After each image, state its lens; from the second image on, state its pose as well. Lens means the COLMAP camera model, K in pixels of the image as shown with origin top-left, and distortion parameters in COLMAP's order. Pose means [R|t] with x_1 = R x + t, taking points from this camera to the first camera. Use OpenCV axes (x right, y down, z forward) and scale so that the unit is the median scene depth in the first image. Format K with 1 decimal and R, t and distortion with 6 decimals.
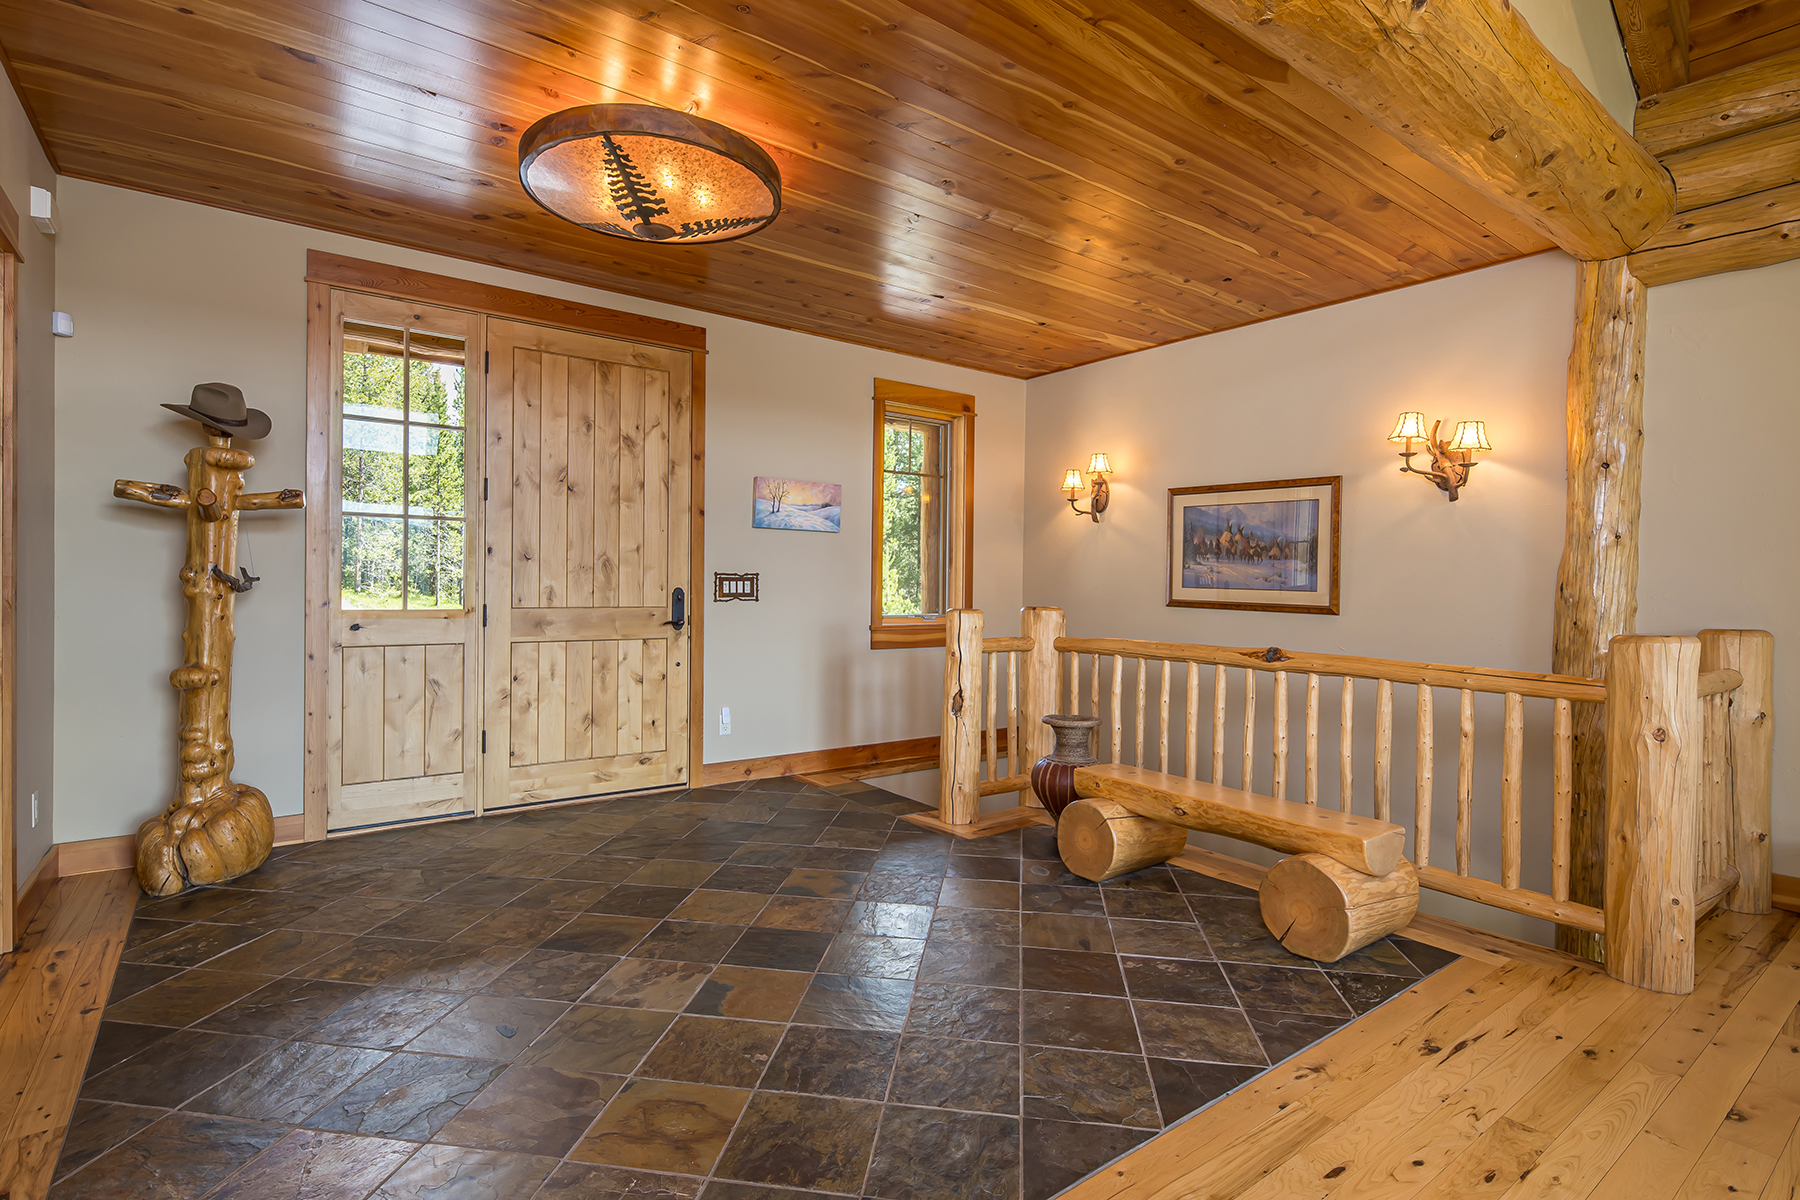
lens RADIAL K [[889.9, 0, 894.2], [0, 889.9, 561.7], [0, 0, 1]] dist [0.003966, 0.000429]
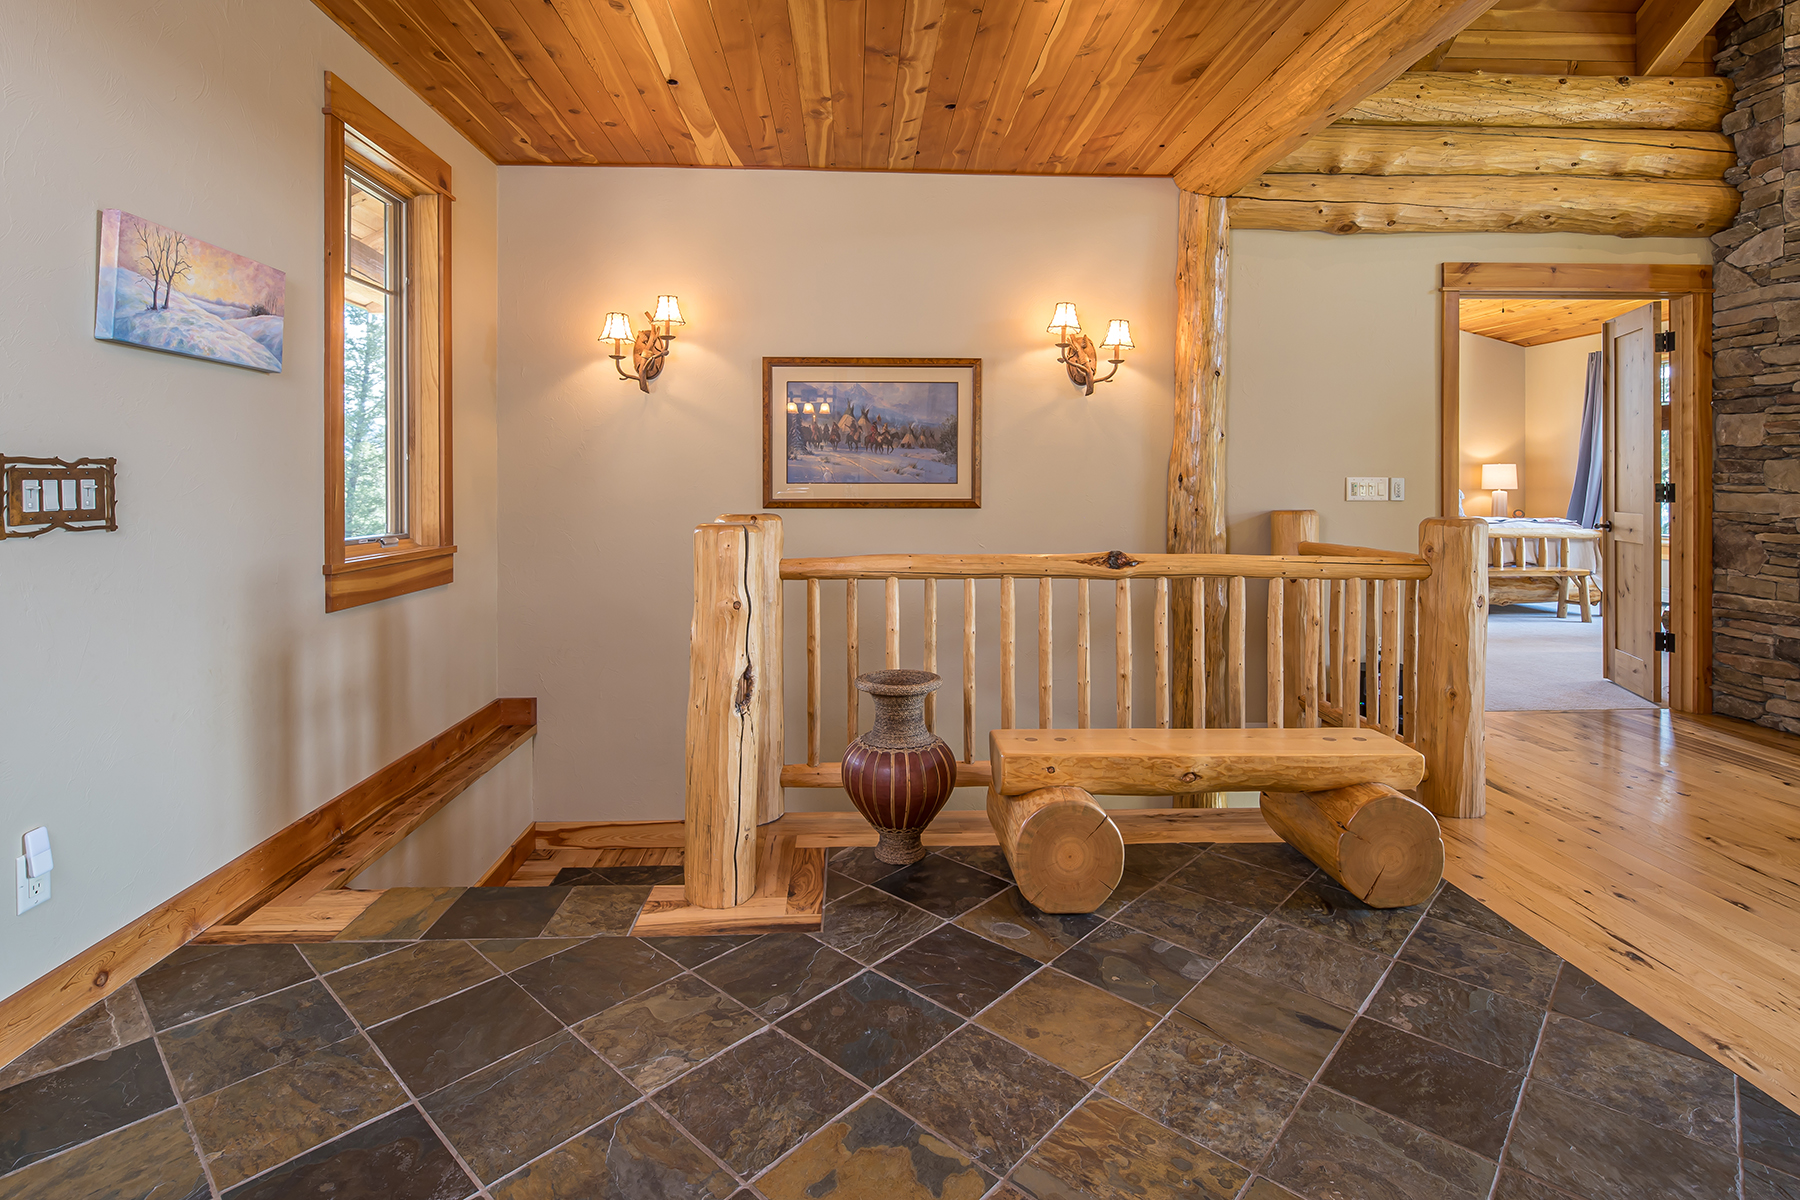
lens RADIAL K [[886.8, 0, 898.5], [0, 886.8, 471.0], [0, 0, 1]] dist [-0.003235, 0.000075]
pose [[0.563338, -0.001410, 0.826225, -0.286390], [-0.013392, 0.999852, 0.010837, 0.009758], [-0.826118, -0.017170, 0.563236, 0.509239]]
